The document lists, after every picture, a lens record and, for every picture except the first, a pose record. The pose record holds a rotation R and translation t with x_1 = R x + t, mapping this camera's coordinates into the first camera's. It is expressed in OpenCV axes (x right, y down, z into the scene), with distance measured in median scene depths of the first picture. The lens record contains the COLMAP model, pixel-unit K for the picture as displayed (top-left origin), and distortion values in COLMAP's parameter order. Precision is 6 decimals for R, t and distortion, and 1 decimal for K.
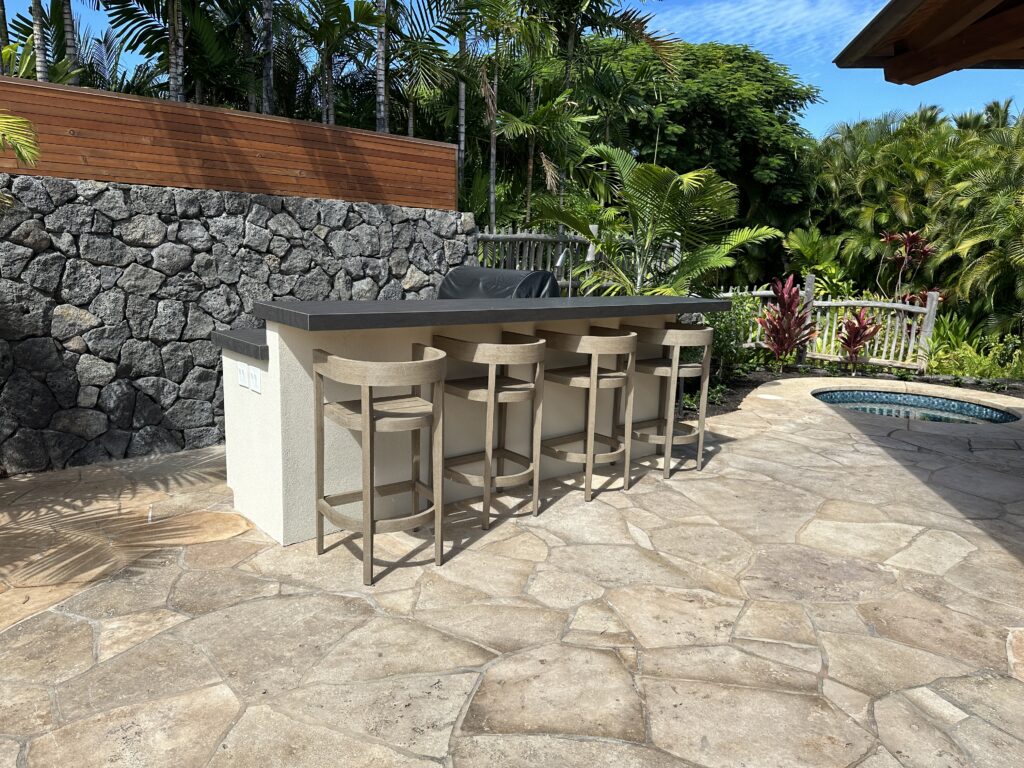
lens RADIAL K [[717.9, 0, 513.1], [0, 717.9, 380.5], [0, 0, 1]] dist [0.041309, -0.055885]
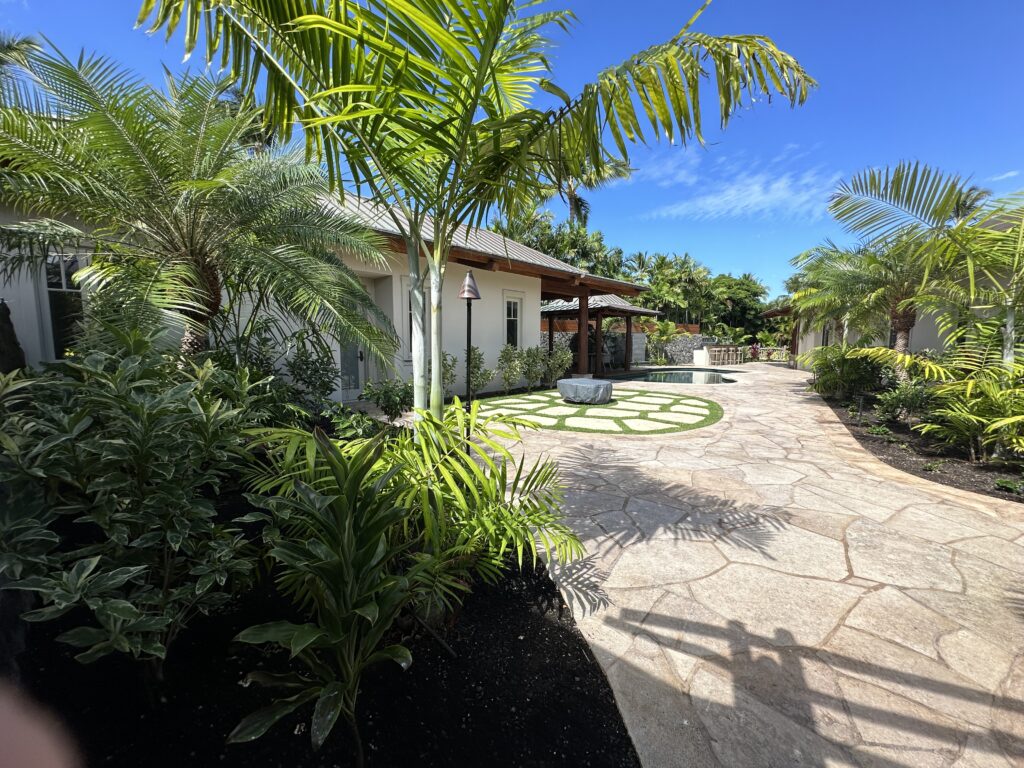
lens RADIAL K [[410.1, 0, 513.5], [0, 410.1, 380.3], [0, 0, 1]] dist [-0.012776, 0.000117]
pose [[0.980665, -0.011948, -0.195330, -1.394889], [-0.005298, 0.996148, -0.087532, 0.715989], [0.195624, 0.086875, 0.976824, -4.056688]]
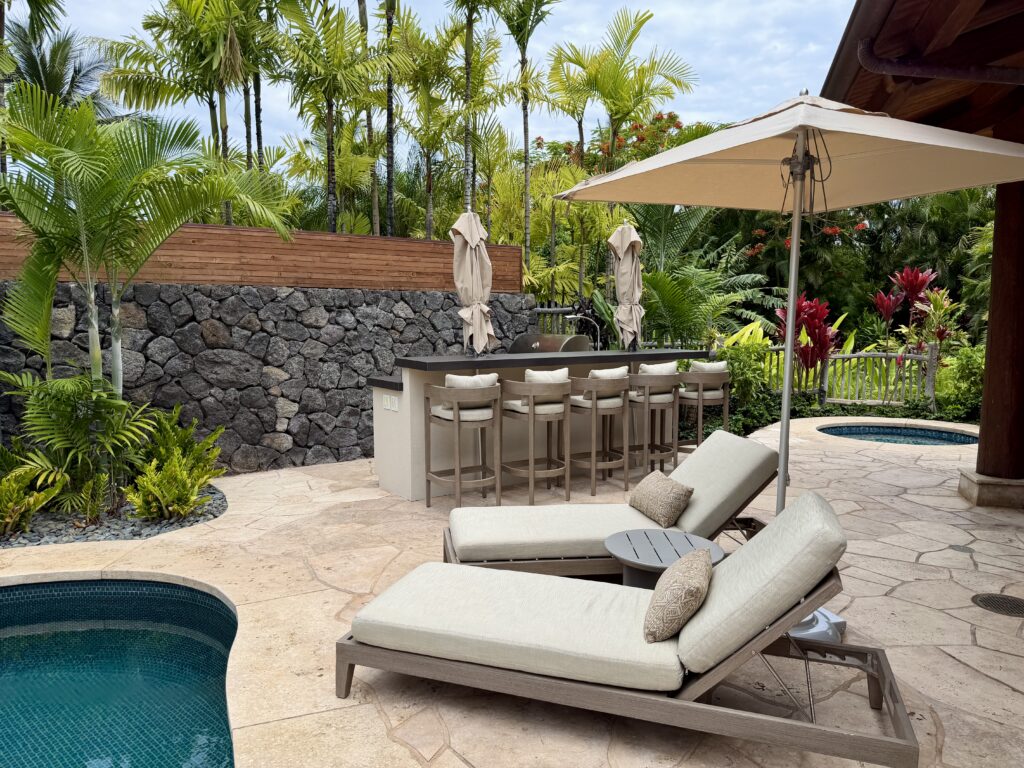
lens RADIAL K [[711.6, 0, 507.9], [0, 711.6, 389.2], [0, 0, 1]] dist [0.100575, -0.135935]
pose [[0.991537, -0.023335, -0.127713, 0.082850], [0.012910, 0.996561, -0.081852, 0.072424], [0.129184, 0.079511, 0.988428, -0.427820]]
